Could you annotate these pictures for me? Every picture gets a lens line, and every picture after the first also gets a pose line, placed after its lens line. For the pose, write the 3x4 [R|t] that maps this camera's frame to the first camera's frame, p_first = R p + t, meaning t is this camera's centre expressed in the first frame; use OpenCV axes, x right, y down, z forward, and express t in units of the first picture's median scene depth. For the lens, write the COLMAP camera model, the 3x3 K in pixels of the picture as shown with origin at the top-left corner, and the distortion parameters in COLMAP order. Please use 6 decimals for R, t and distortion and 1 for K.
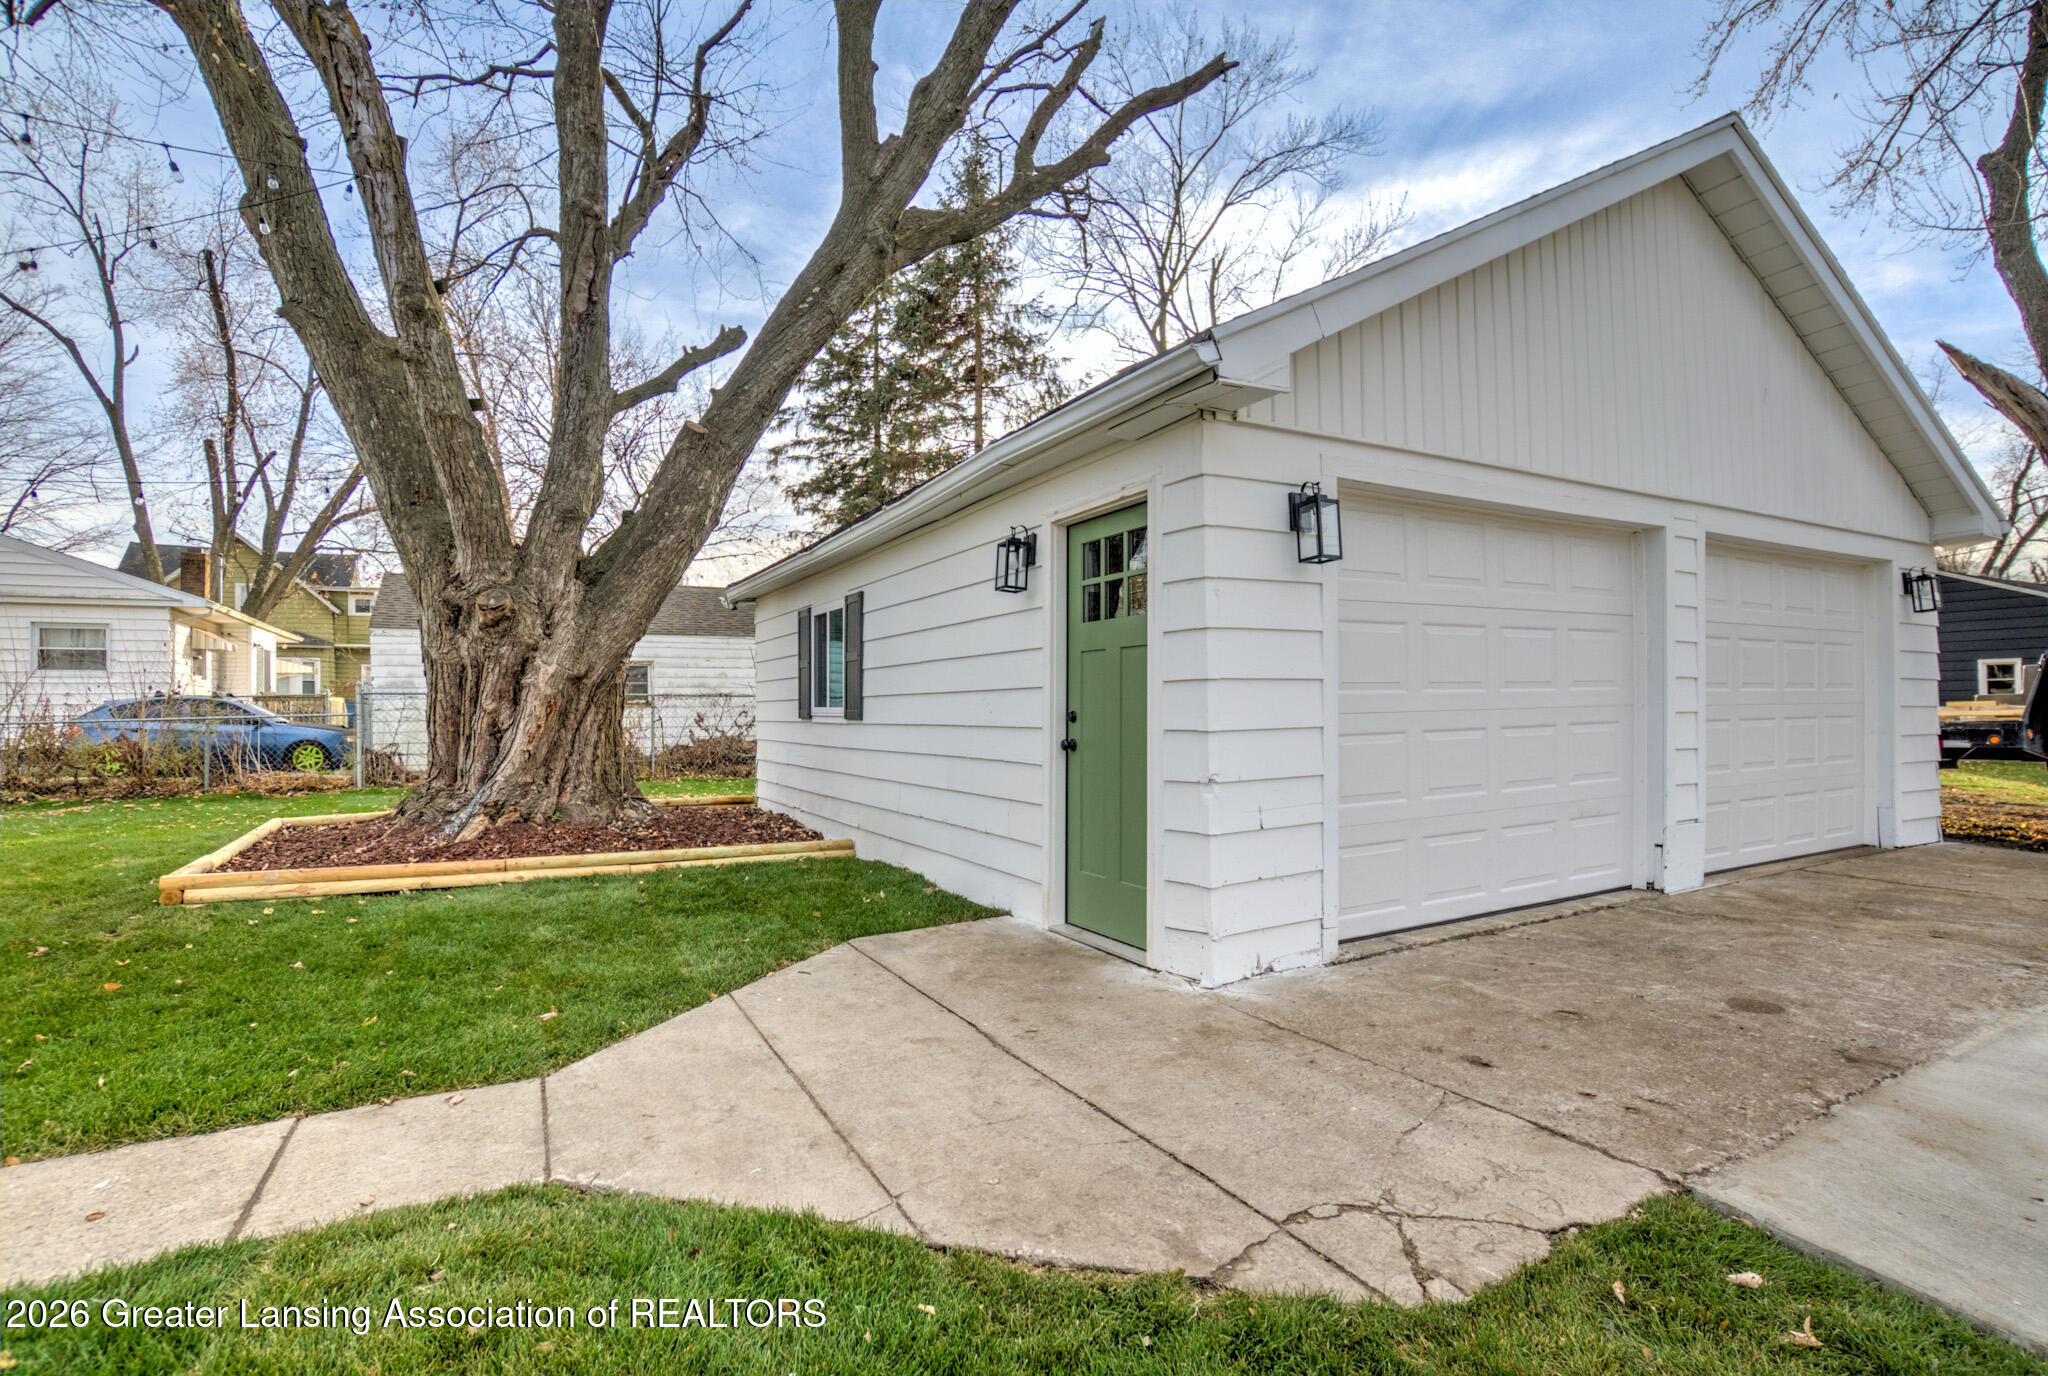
lens RADIAL K [[972.5, 0, 996.3], [0, 972.5, 696.6], [0, 0, 1]] dist [-0.024678, 0.002165]
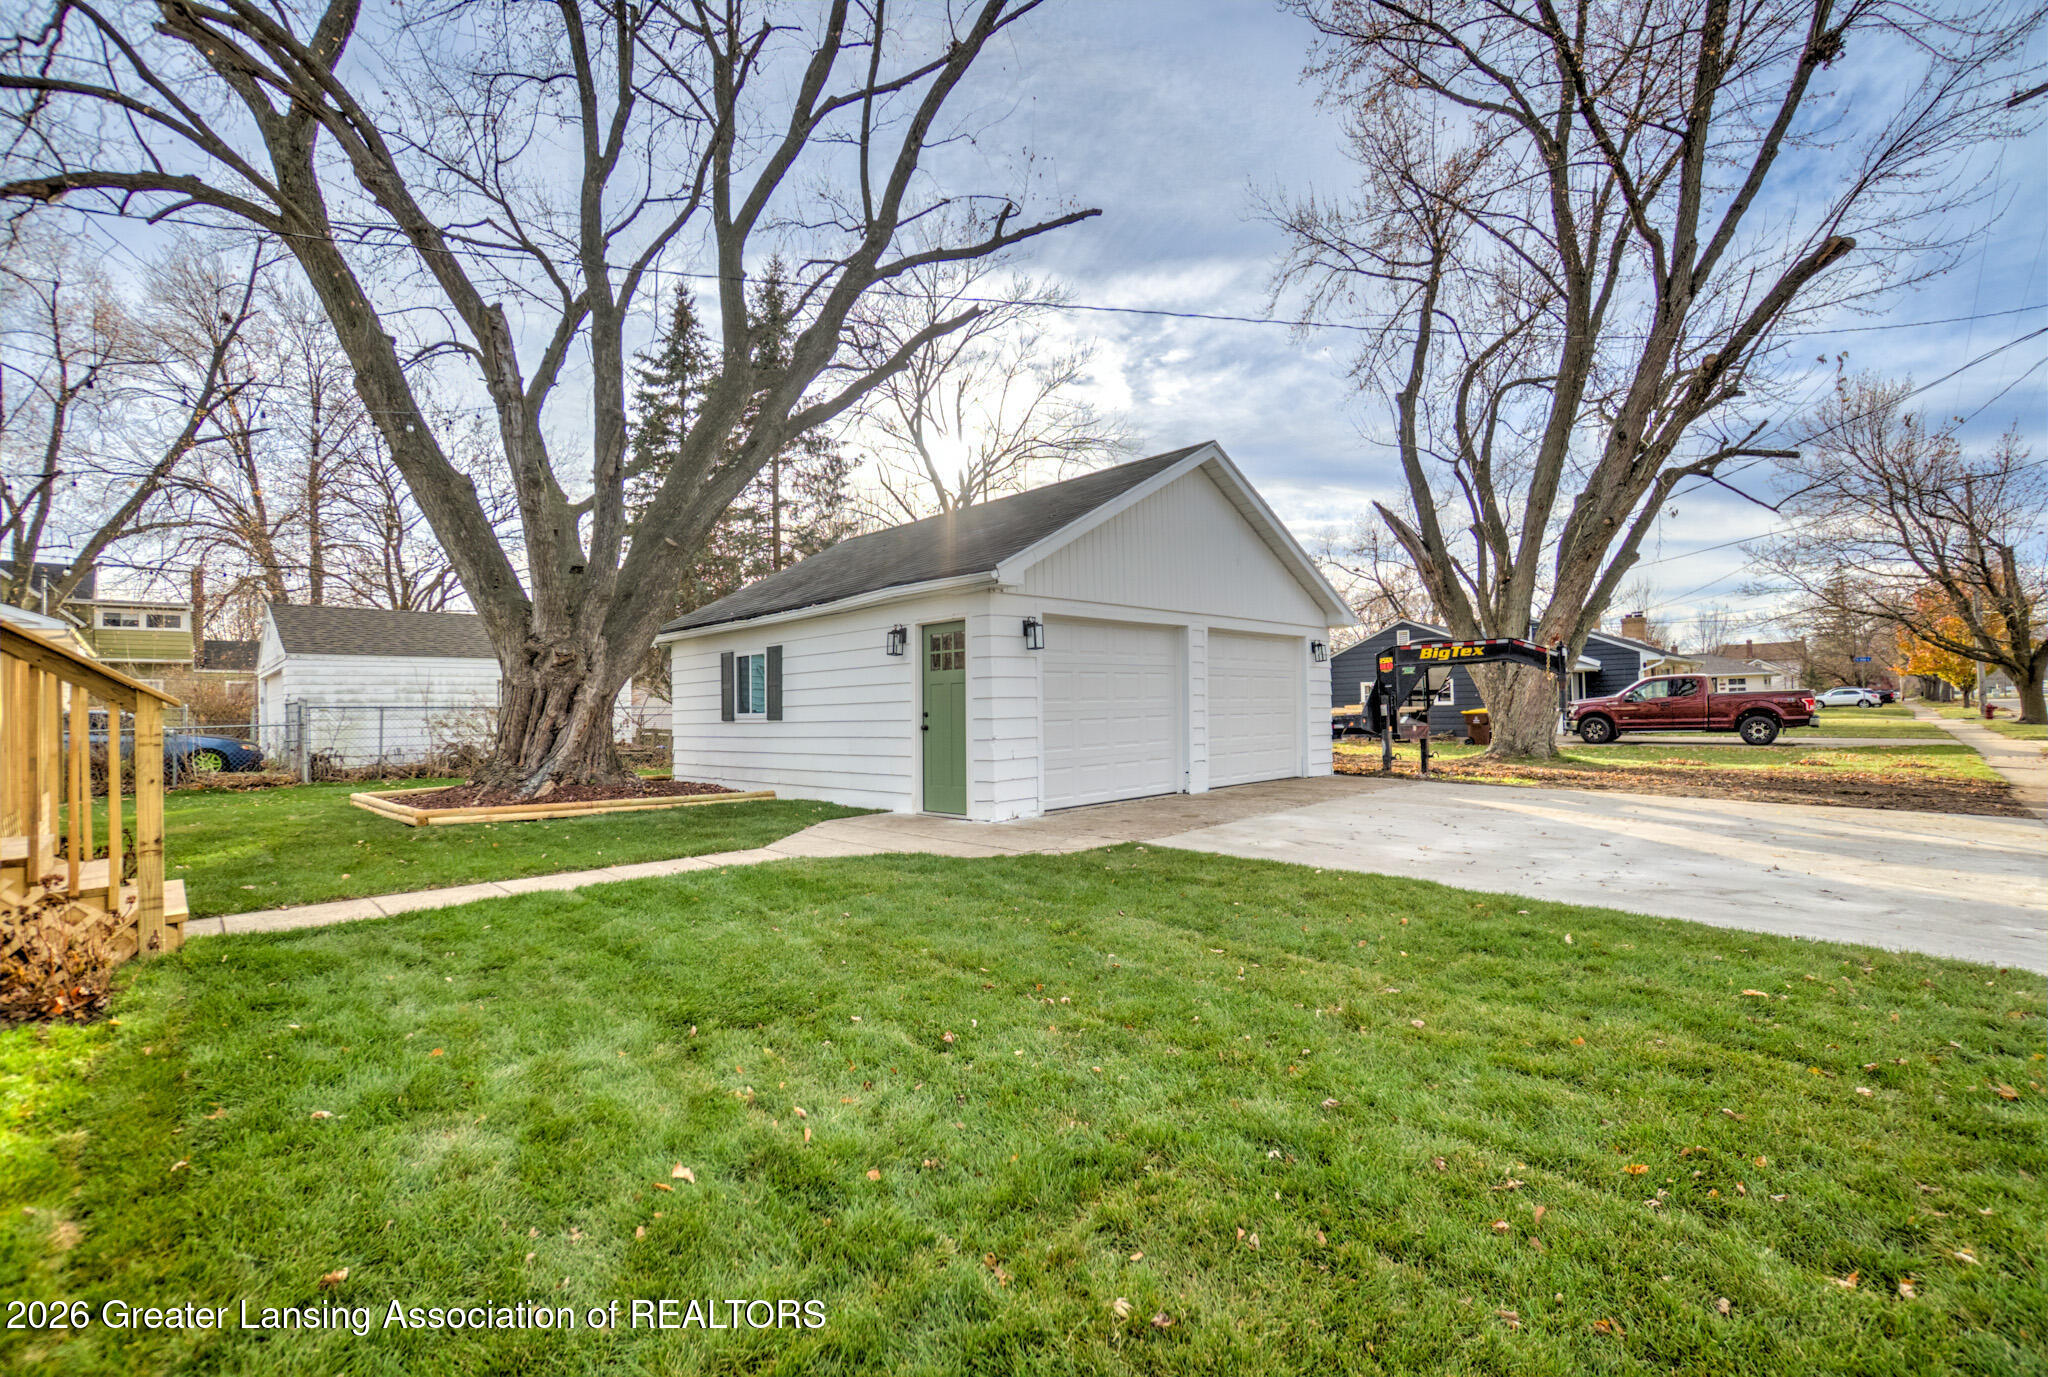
lens RADIAL K [[901.8, 0, 993.5], [0, 901.8, 688.9], [0, 0, 1]] dist [-0.019656, 0.002503]
pose [[0.962590, -0.001162, 0.270959, -0.219206], [0.006572, 0.999797, -0.019059, 0.001738], [-0.270881, 0.020127, 0.962402, -0.660695]]
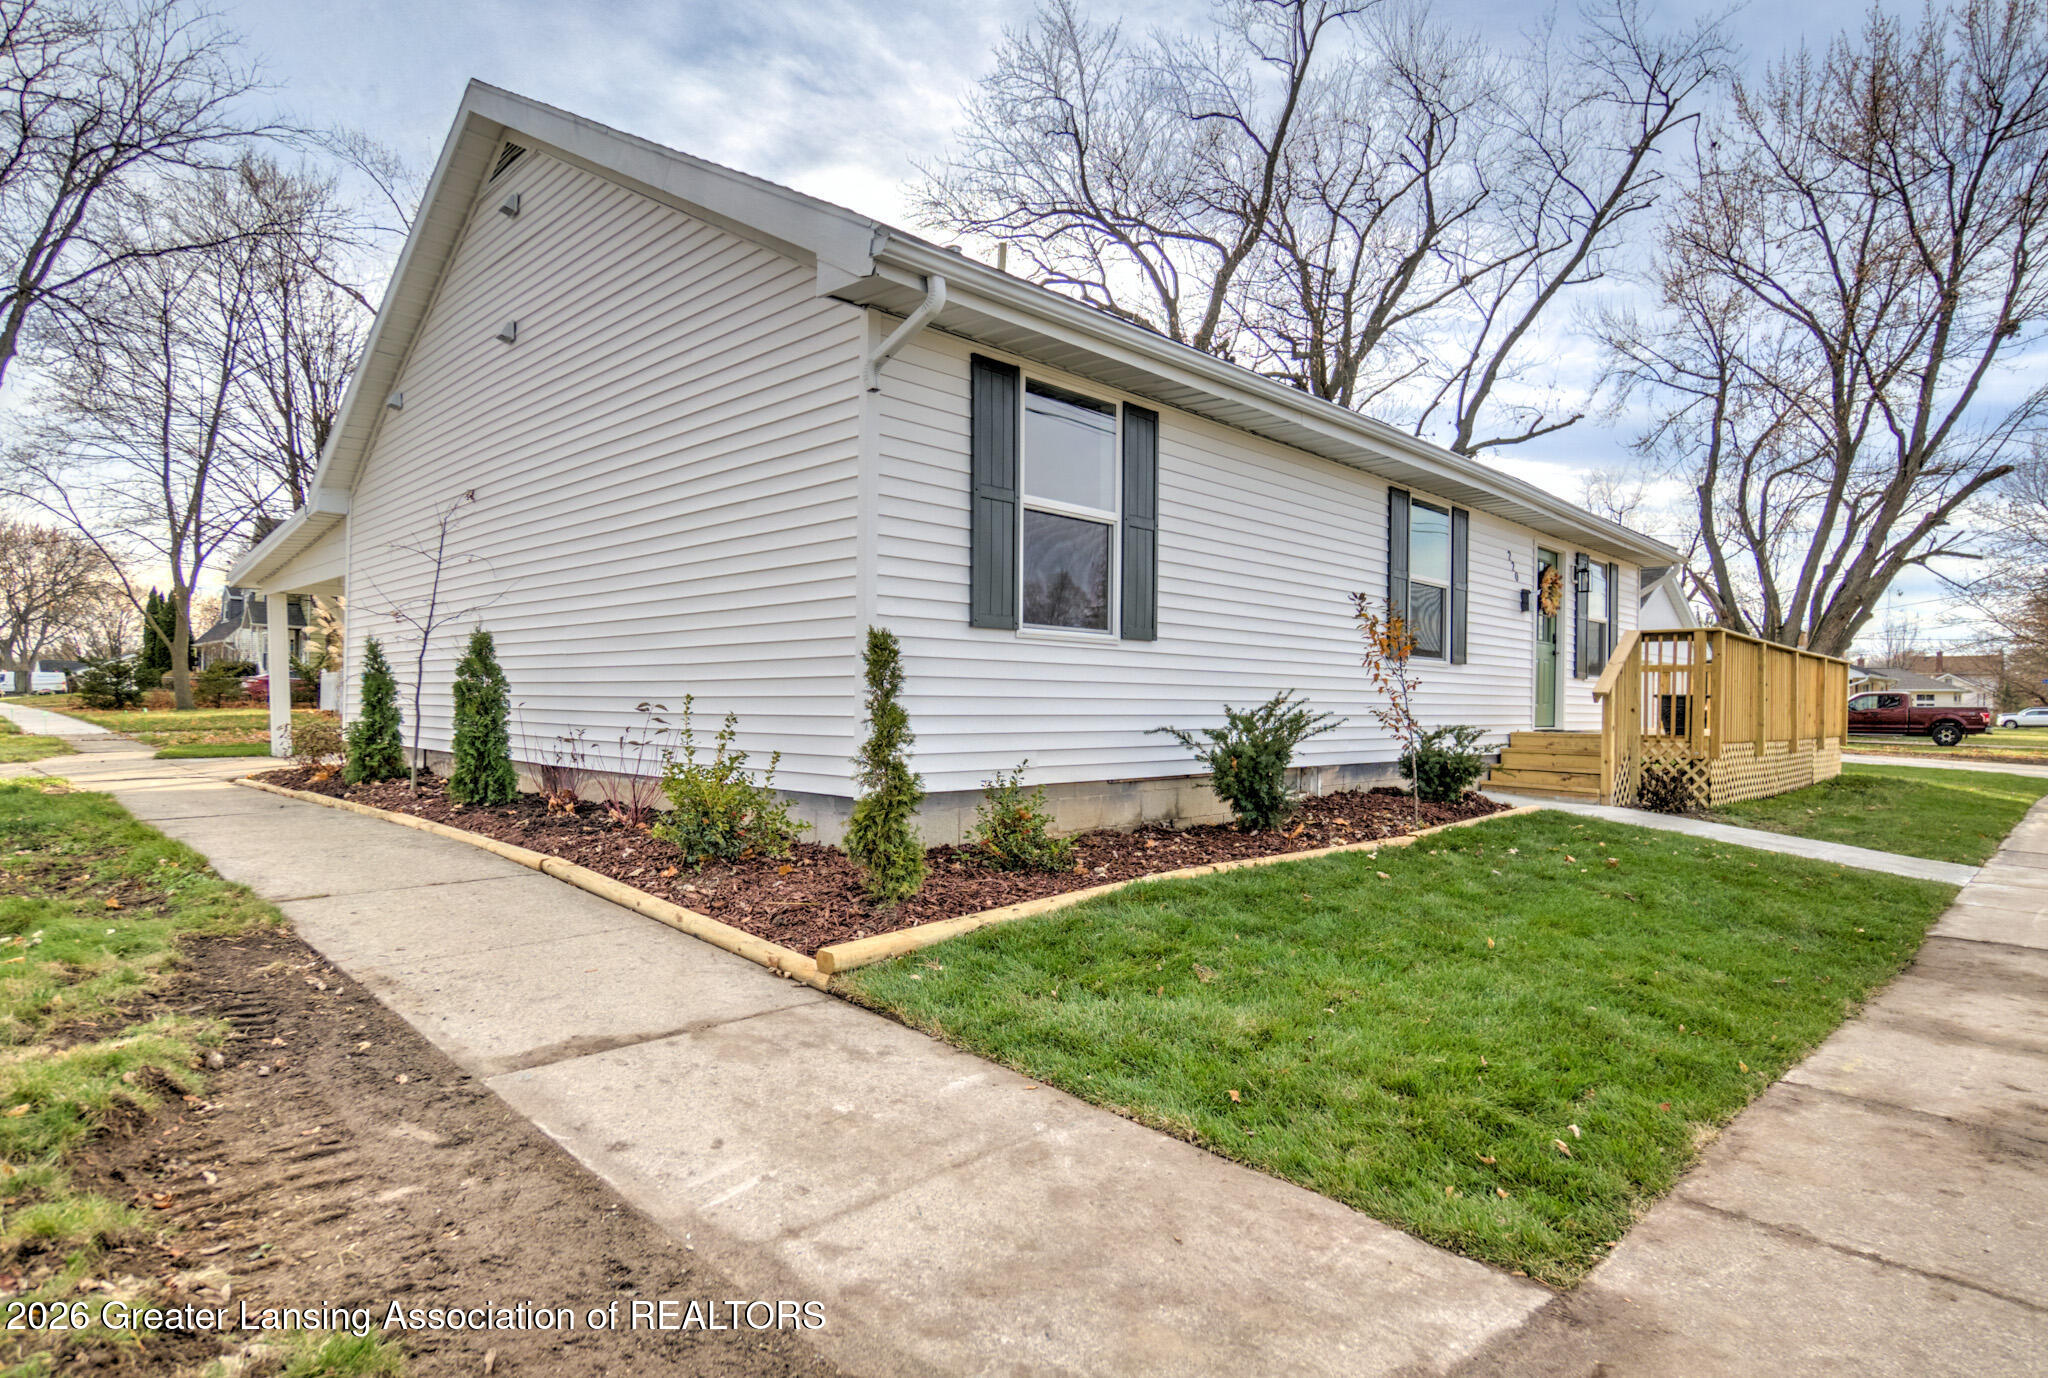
lens RADIAL K [[1086.7, 0, 1031.6], [0, 1086.7, 683.9], [0, 0, 1]] dist [-0.004524, -0.000426]
pose [[0.959979, 0.031155, 0.278333, -2.541653], [-0.030179, 0.999514, -0.007789, 0.033488], [-0.278440, -0.000923, 0.960453, -2.200678]]
